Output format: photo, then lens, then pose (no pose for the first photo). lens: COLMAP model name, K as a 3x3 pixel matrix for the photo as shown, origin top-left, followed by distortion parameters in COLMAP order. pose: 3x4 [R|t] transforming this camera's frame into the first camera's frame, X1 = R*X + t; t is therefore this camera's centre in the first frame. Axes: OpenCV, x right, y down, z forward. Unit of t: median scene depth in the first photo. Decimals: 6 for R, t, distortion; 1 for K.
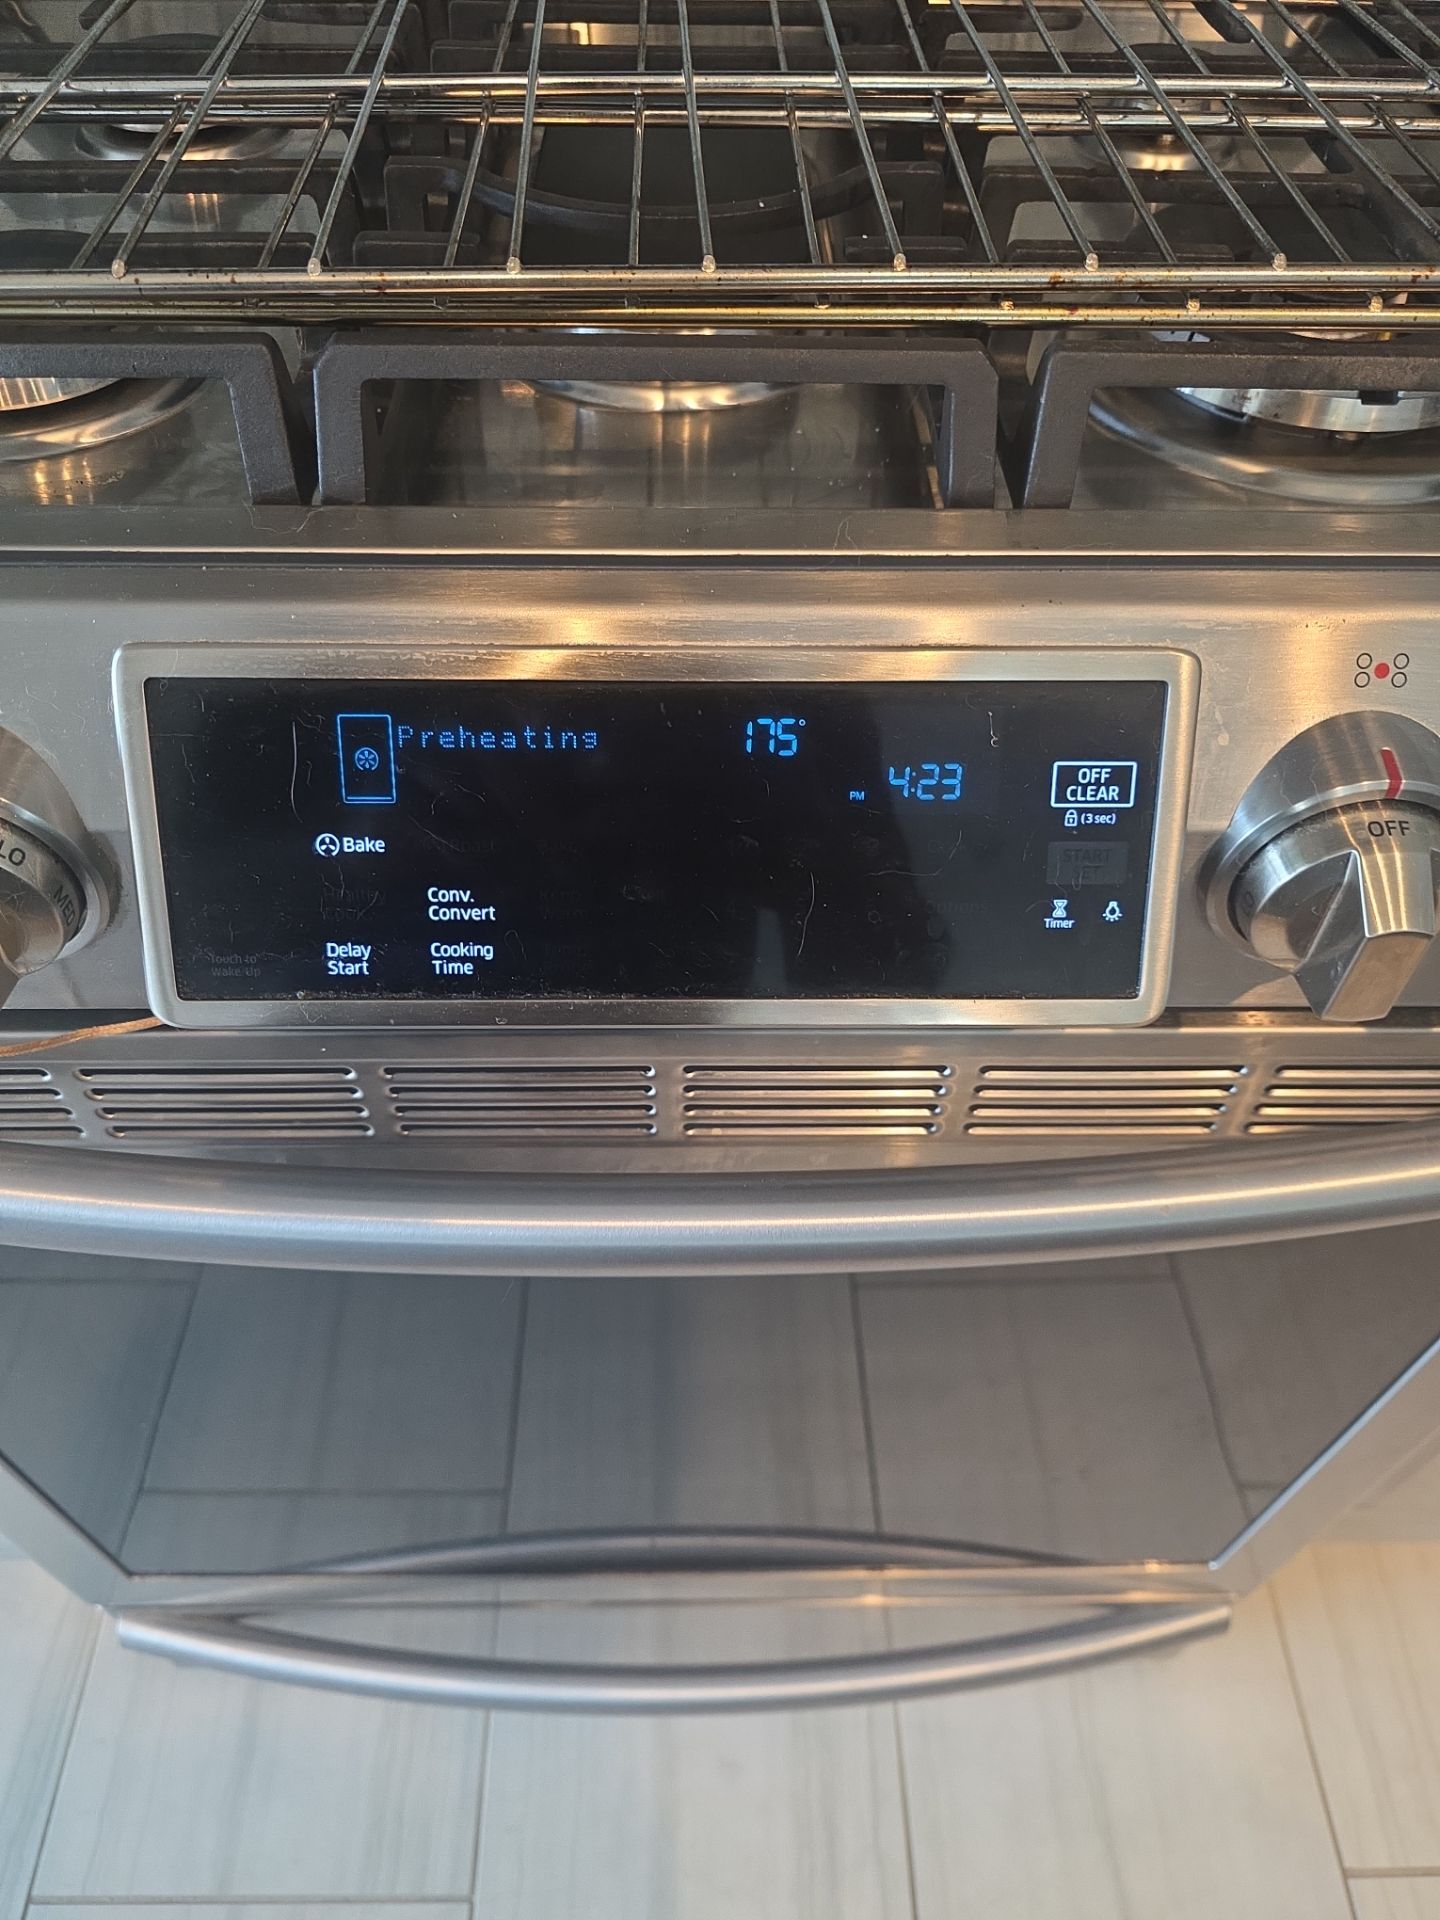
lens RADIAL K [[1186.9, 0, 720.0], [0, 1186.9, 960.0], [0, 0, 1]] dist [0.015125, 0.000429]
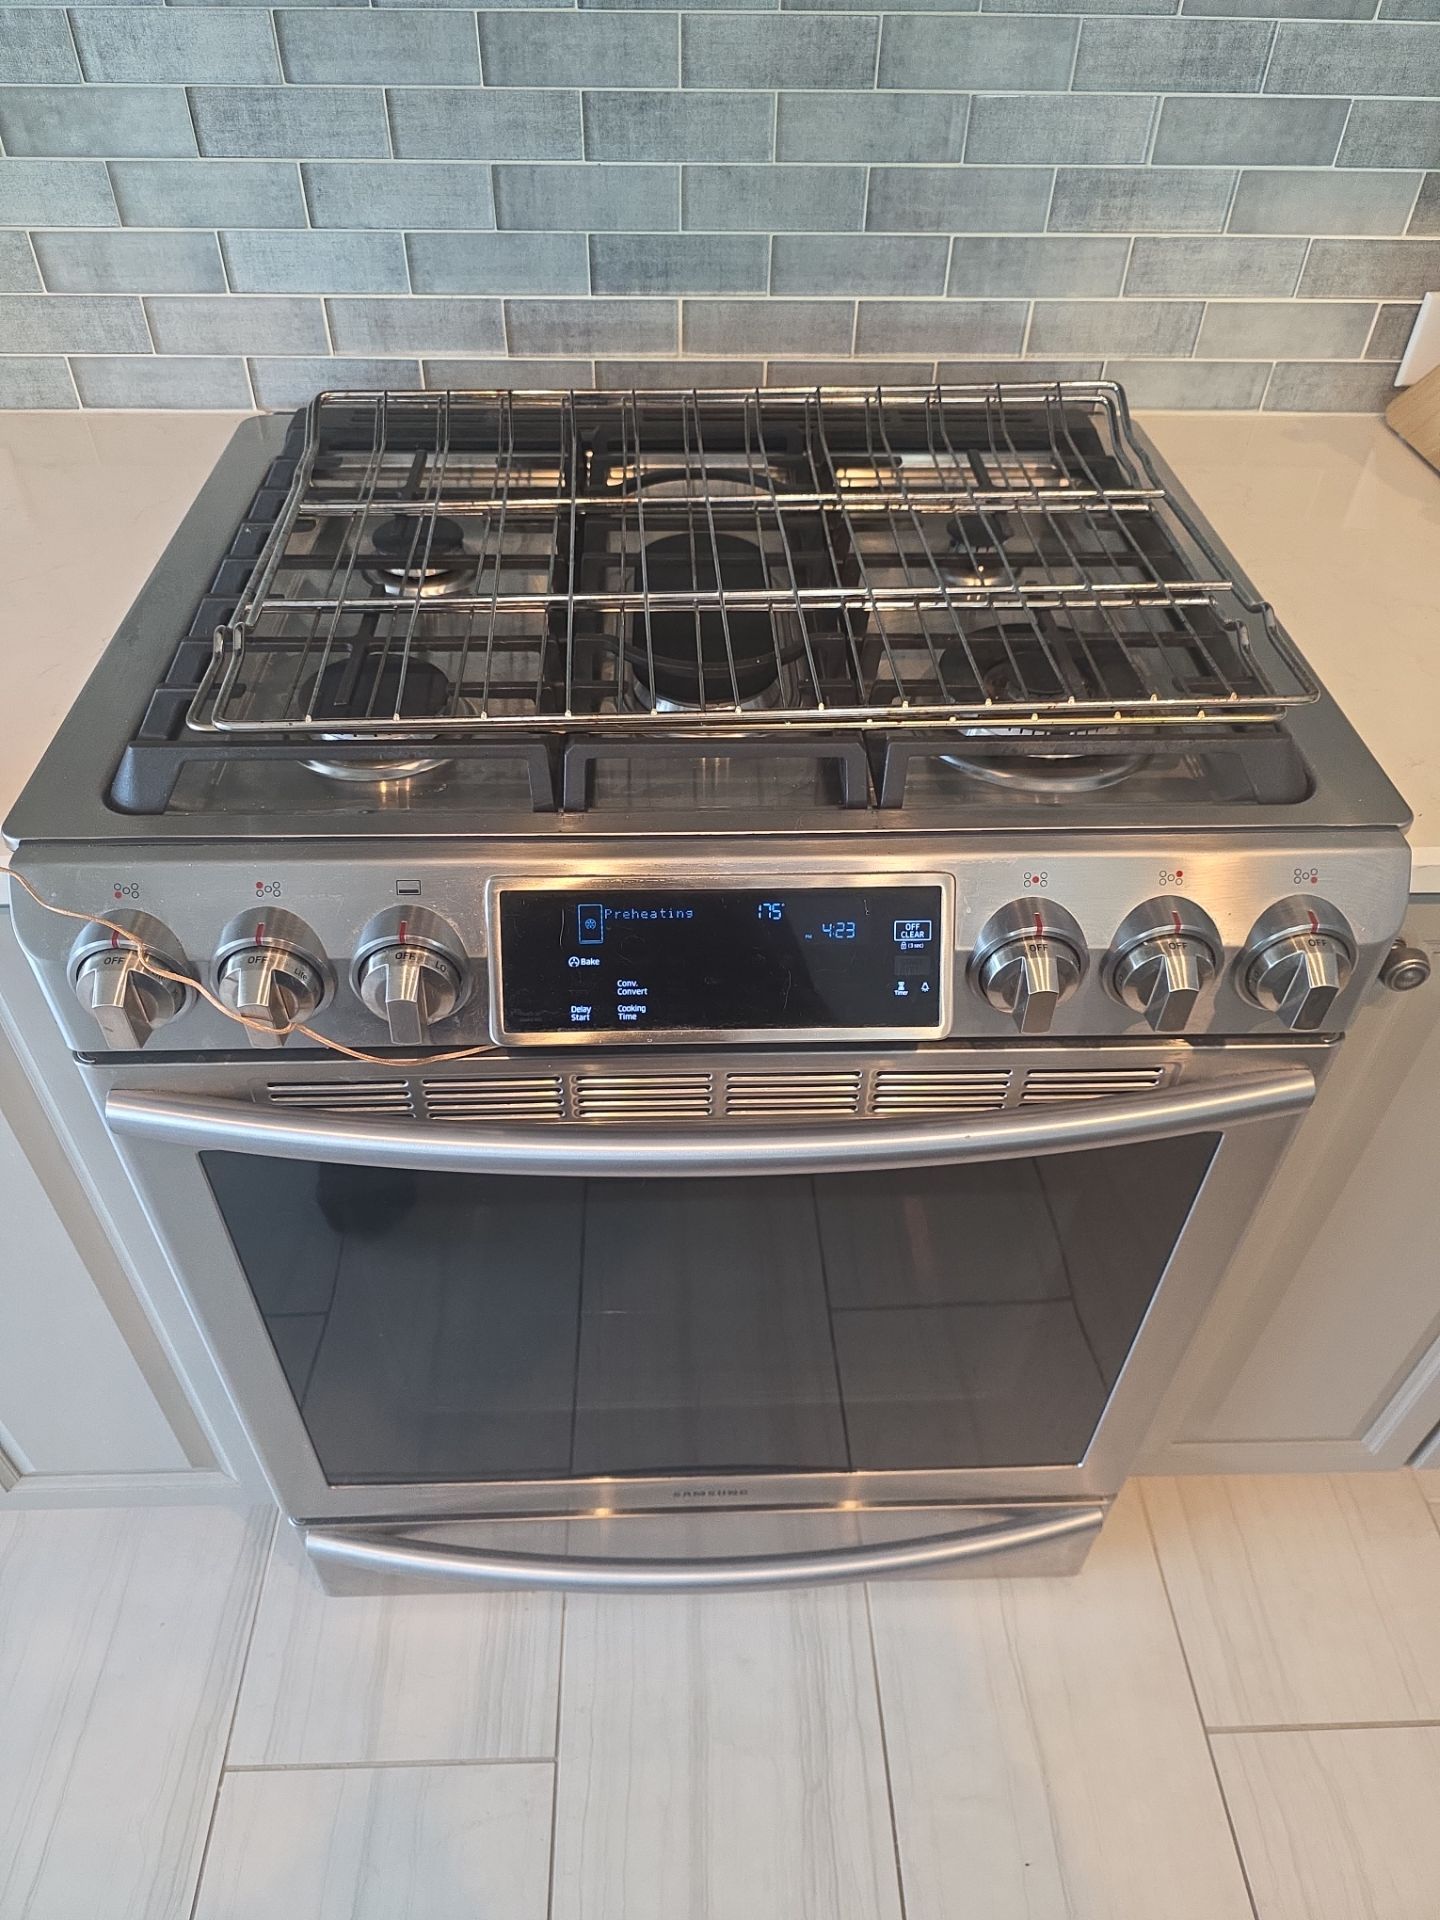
lens RADIAL K [[1186.9, 0, 720.0], [0, 1186.9, 960.0], [0, 0, 1]] dist [0.015125, 0.000429]
pose [[0.999794, -0.014284, 0.014426, -0.083013], [0.015960, 0.992193, -0.123689, 0.176467], [-0.012547, 0.123894, 0.992216, -1.196093]]
